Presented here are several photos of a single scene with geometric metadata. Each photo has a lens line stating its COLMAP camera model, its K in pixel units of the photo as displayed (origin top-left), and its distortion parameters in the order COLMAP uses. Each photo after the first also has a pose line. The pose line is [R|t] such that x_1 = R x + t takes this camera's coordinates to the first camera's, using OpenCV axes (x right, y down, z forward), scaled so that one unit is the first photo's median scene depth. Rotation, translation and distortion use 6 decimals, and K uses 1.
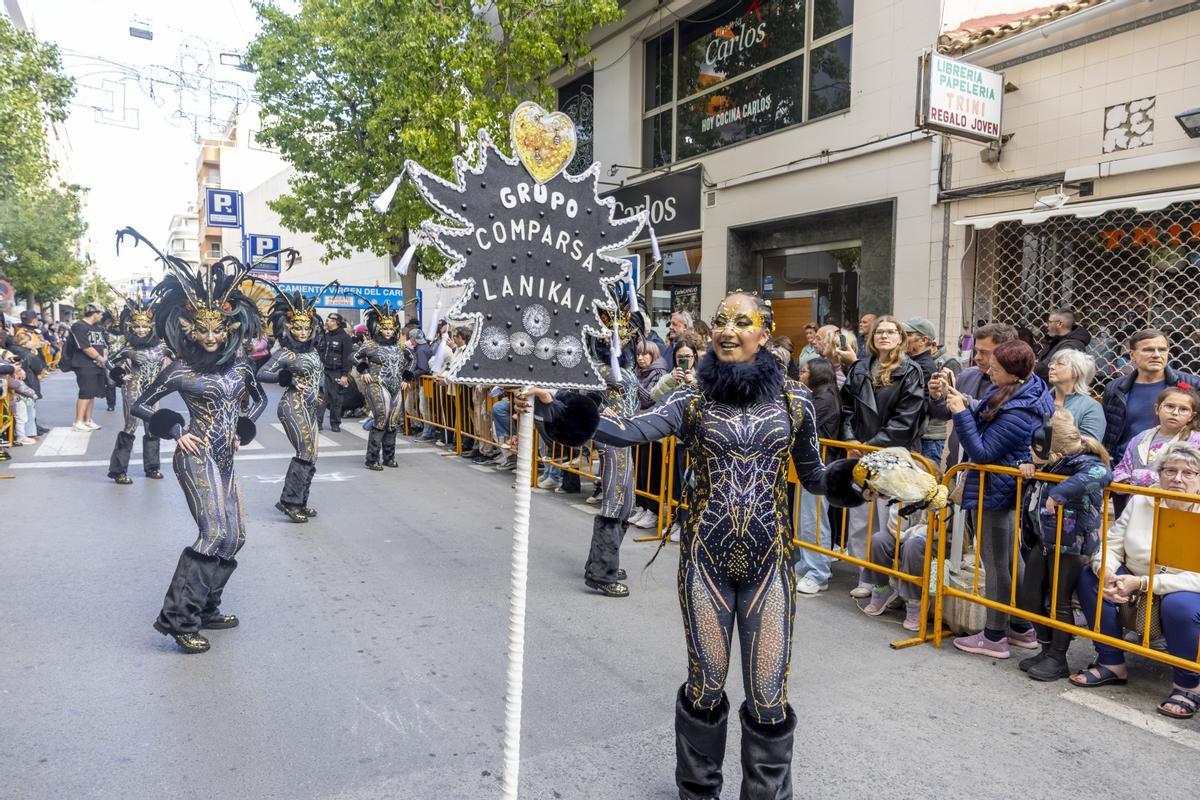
lens RADIAL K [[804.4, 0, 600.0], [0, 804.4, 400.0], [0, 0, 1]] dist [0.005690, 0.006744]
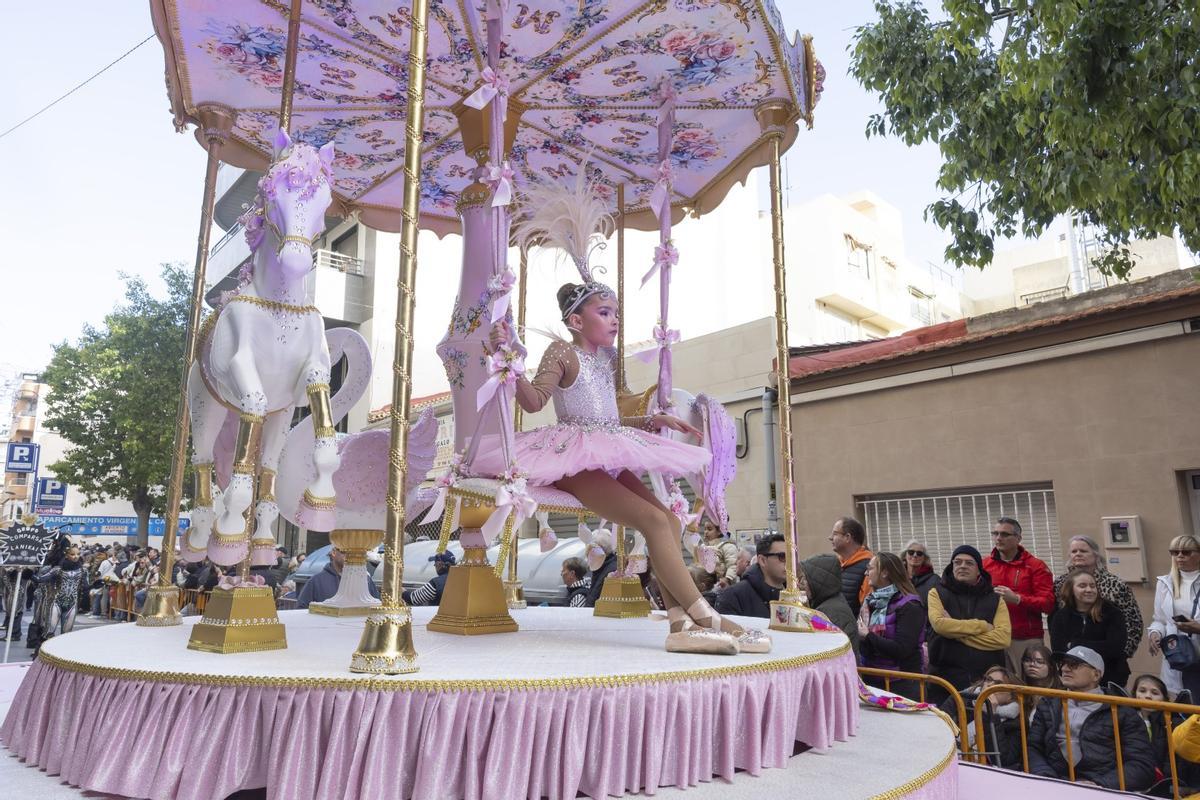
lens RADIAL K [[804.4, 0, 600.0], [0, 804.4, 400.0], [0, 0, 1]] dist [0.005690, 0.006744]
pose [[0.985438, 0.016688, 0.169214, 0.320235], [0.028545, 0.964812, -0.261385, 0.049730], [-0.167622, 0.262409, 0.950286, -0.577608]]
